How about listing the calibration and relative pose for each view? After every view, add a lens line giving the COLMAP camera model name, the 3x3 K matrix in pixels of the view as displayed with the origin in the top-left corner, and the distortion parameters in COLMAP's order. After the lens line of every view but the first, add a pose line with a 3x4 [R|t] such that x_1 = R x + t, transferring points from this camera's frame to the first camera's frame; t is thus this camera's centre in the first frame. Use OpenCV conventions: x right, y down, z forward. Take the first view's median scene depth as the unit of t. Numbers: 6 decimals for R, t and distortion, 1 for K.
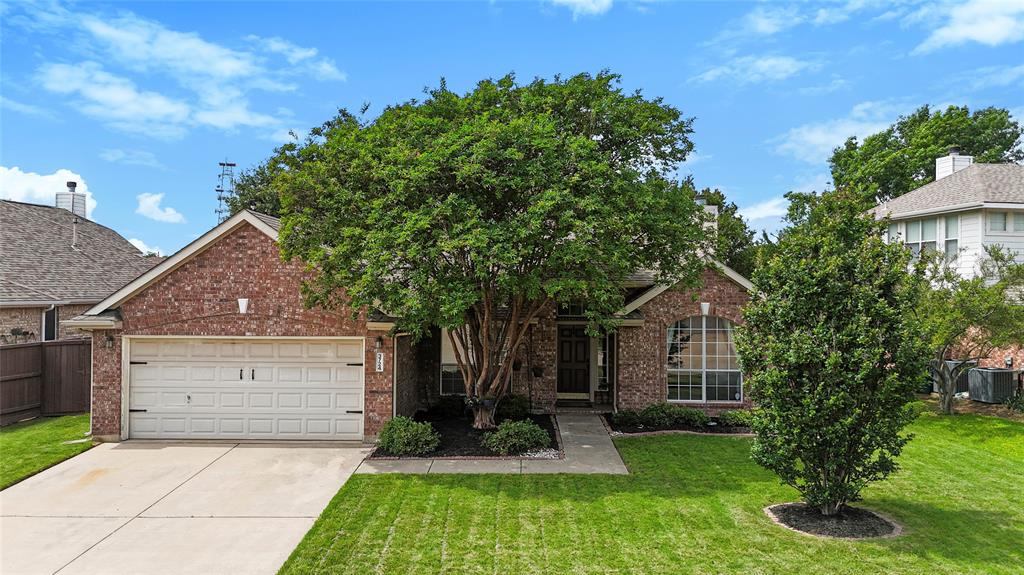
lens RADIAL K [[703.0, 0, 512.0], [0, 703.0, 290.2], [0, 0, 1]] dist [0.002351, -0.003428]
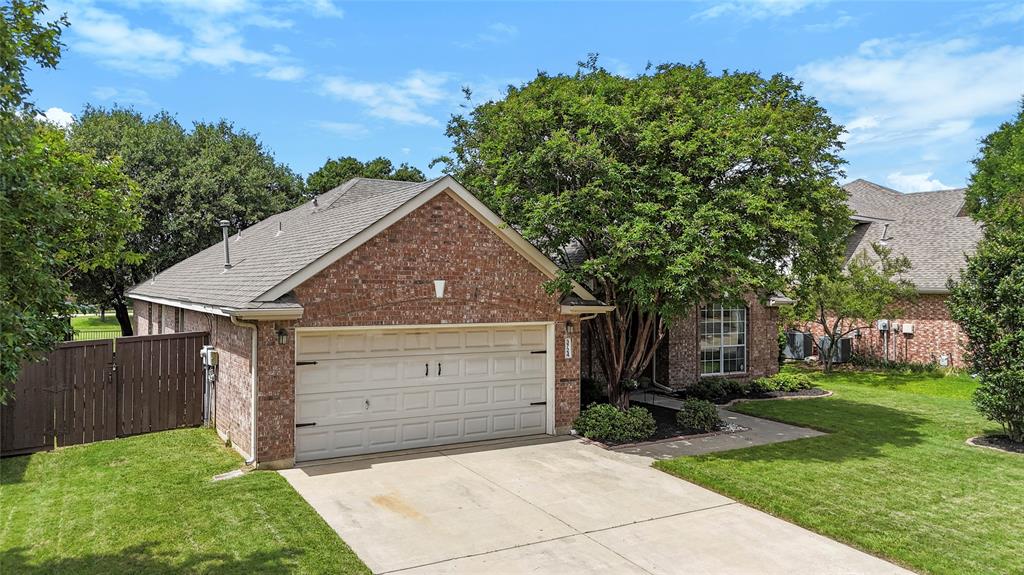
lens RADIAL K [[703.0, 0, 512.2], [0, 703.0, 284.5], [0, 0, 1]] dist [0.002351, -0.003428]
pose [[0.874428, -0.000685, 0.485155, -0.716441], [0.000791, 1.000000, -0.000015, 0.017010], [-0.485155, 0.000397, 0.874428, 0.213078]]
